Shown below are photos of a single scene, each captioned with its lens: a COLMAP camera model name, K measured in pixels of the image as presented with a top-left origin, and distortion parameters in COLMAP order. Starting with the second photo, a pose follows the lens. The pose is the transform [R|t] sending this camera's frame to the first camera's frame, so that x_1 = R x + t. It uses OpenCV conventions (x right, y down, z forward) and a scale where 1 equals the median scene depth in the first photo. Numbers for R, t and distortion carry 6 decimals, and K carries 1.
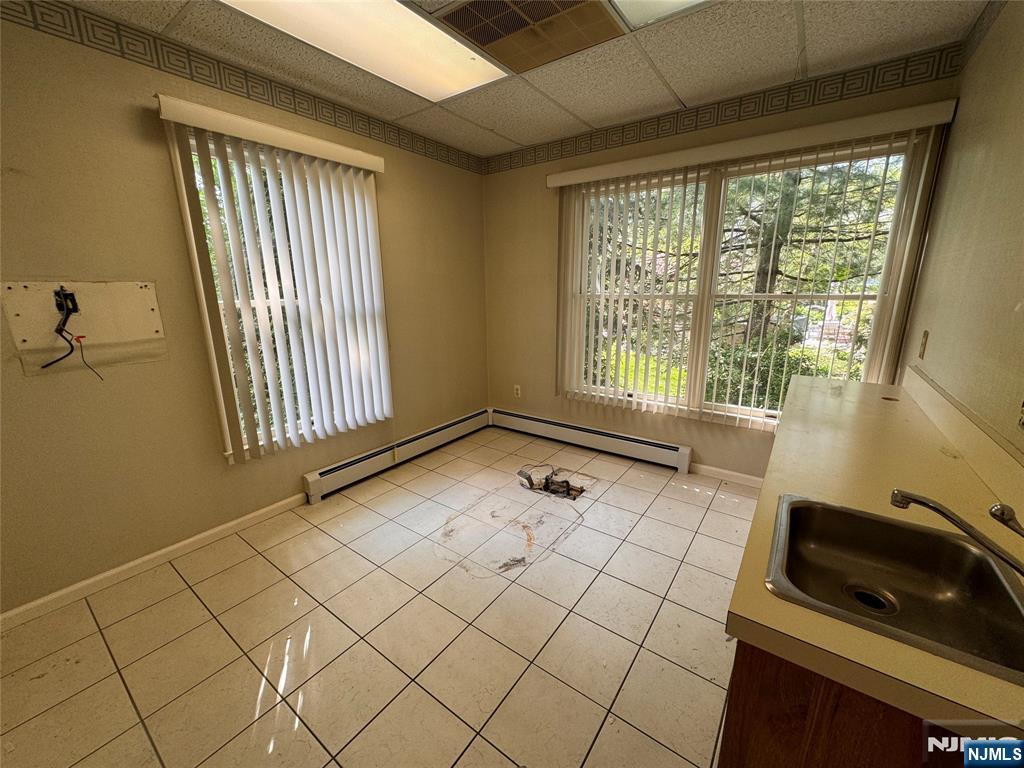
lens RADIAL K [[406.1, 0, 504.0], [0, 406.1, 380.6], [0, 0, 1]] dist [-0.003183, 0.000190]
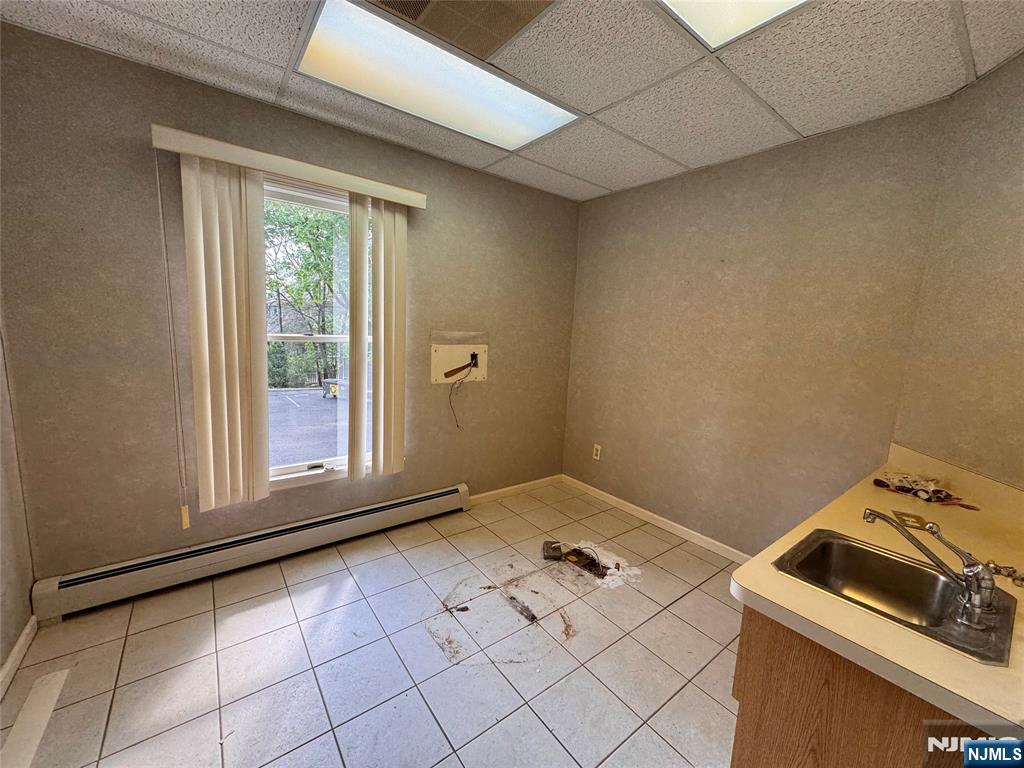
lens RADIAL K [[406.1, 0, 511.8], [0, 406.1, 382.5], [0, 0, 1]] dist [-0.003183, 0.000190]
pose [[0.964723, 0.099145, -0.243884, 0.145216], [-0.124957, 0.987821, -0.092712, -0.045971], [0.231722, 0.119916, 0.965363, 0.158135]]
